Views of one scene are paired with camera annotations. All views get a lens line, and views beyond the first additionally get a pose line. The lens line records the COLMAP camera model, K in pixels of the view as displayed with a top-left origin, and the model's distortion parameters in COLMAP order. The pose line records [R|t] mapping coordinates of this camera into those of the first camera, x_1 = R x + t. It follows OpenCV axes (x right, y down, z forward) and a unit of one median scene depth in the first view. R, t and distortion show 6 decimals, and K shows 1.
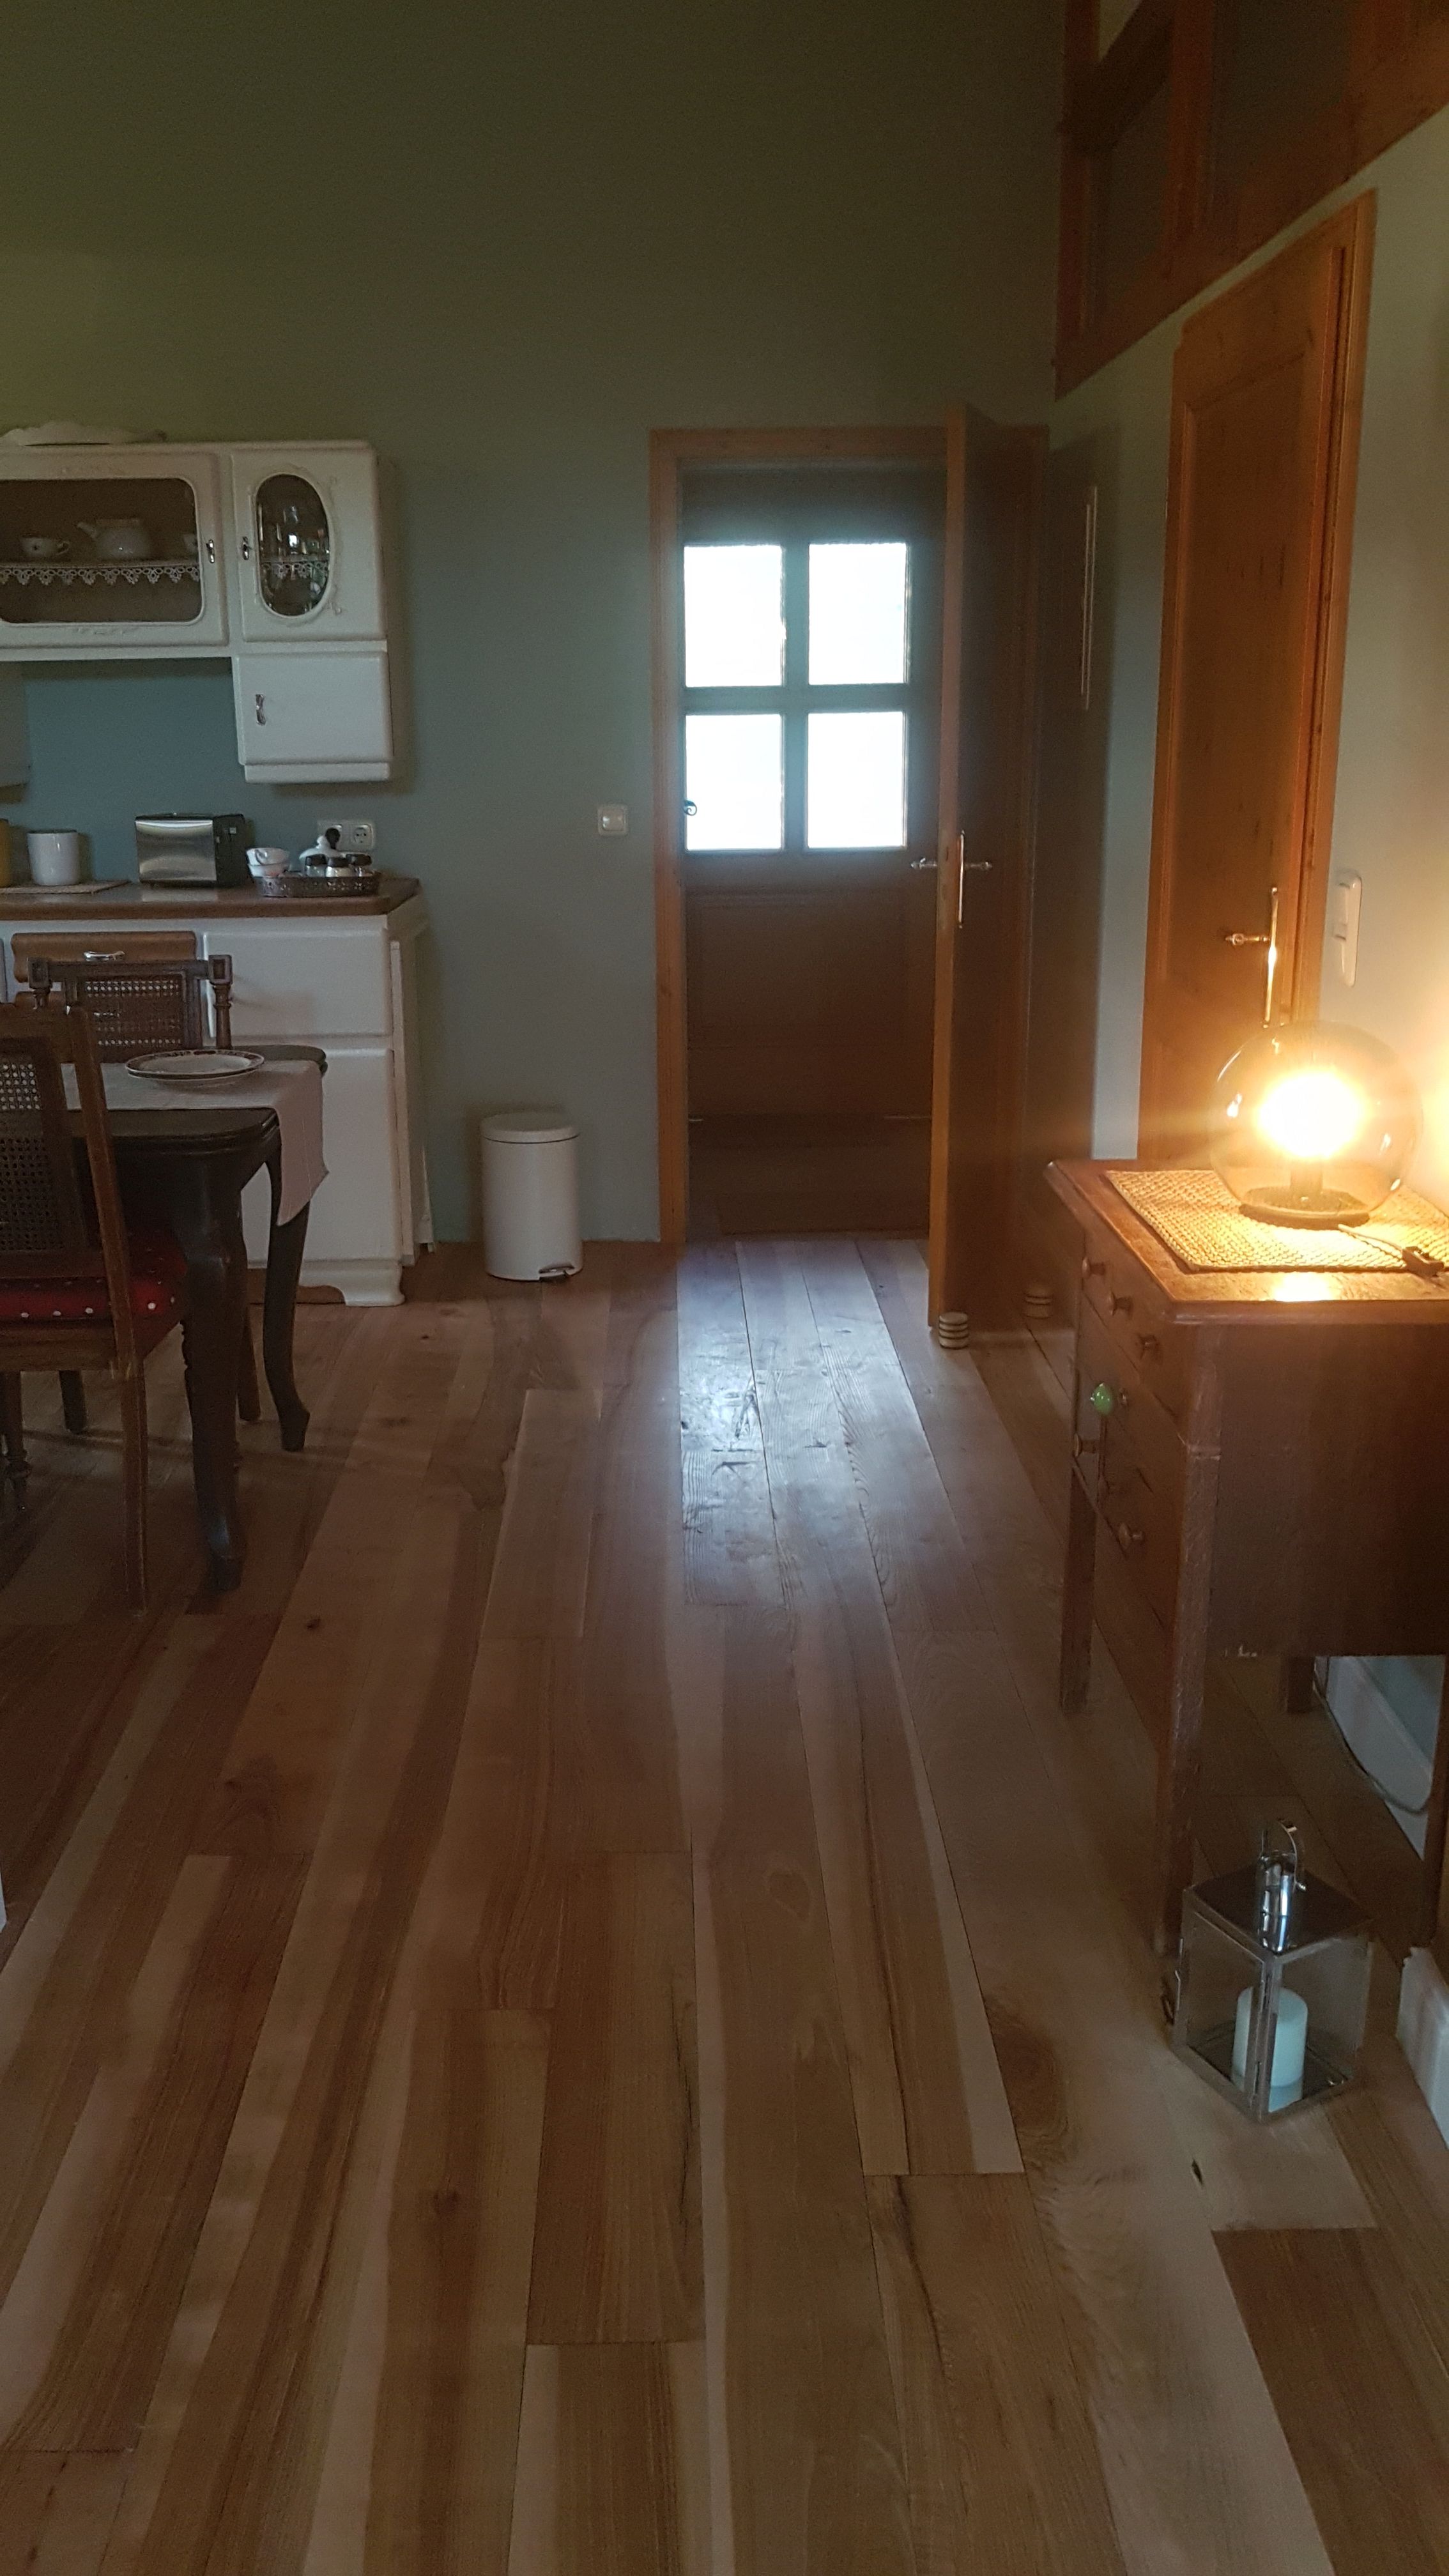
lens RADIAL K [[1953.4, 0, 633.4], [0, 1953.4, 1273.5], [0, 0, 1]] dist [-0.002781, -0.002526]
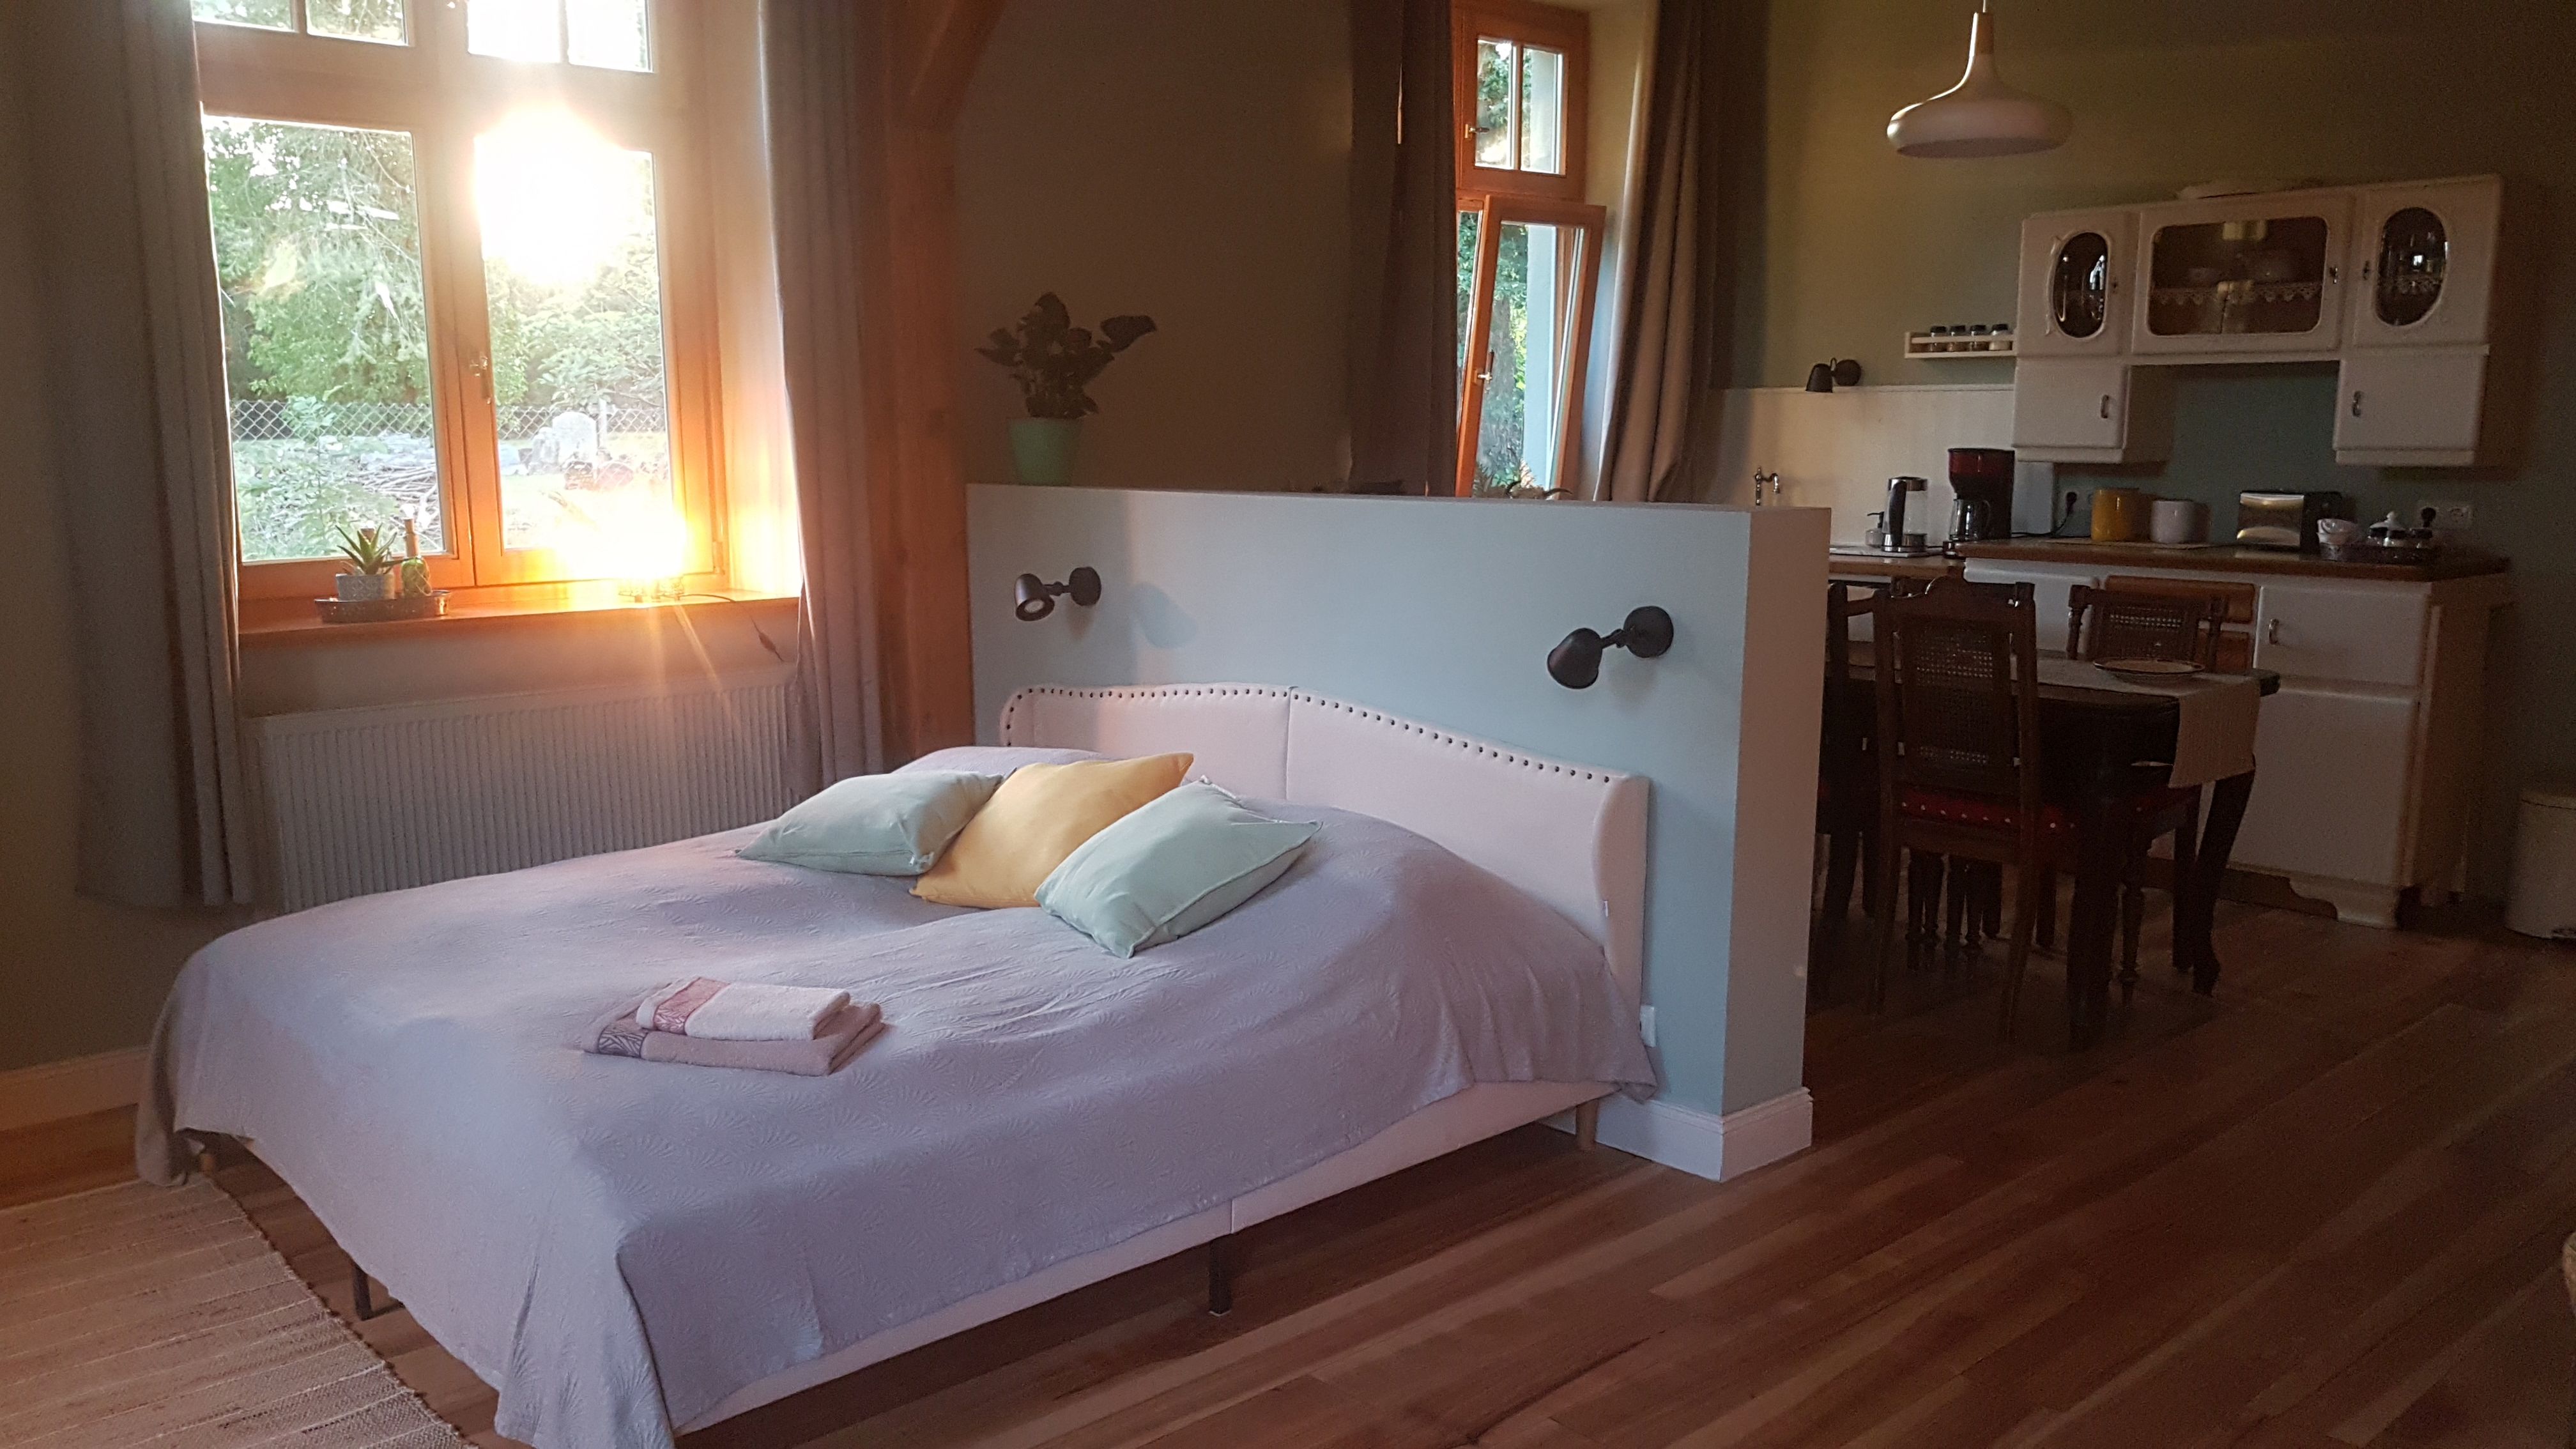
lens RADIAL K [[2028.6, 0, 1283.4], [0, 2028.6, 790.8], [0, 0, 1]] dist [-0.092826, 0.122954]
pose [[0.676676, 0.145071, -0.721848, 0.272043], [-0.206881, 0.978362, 0.002688, 0.068564], [0.706619, 0.147518, 0.692047, -0.250262]]
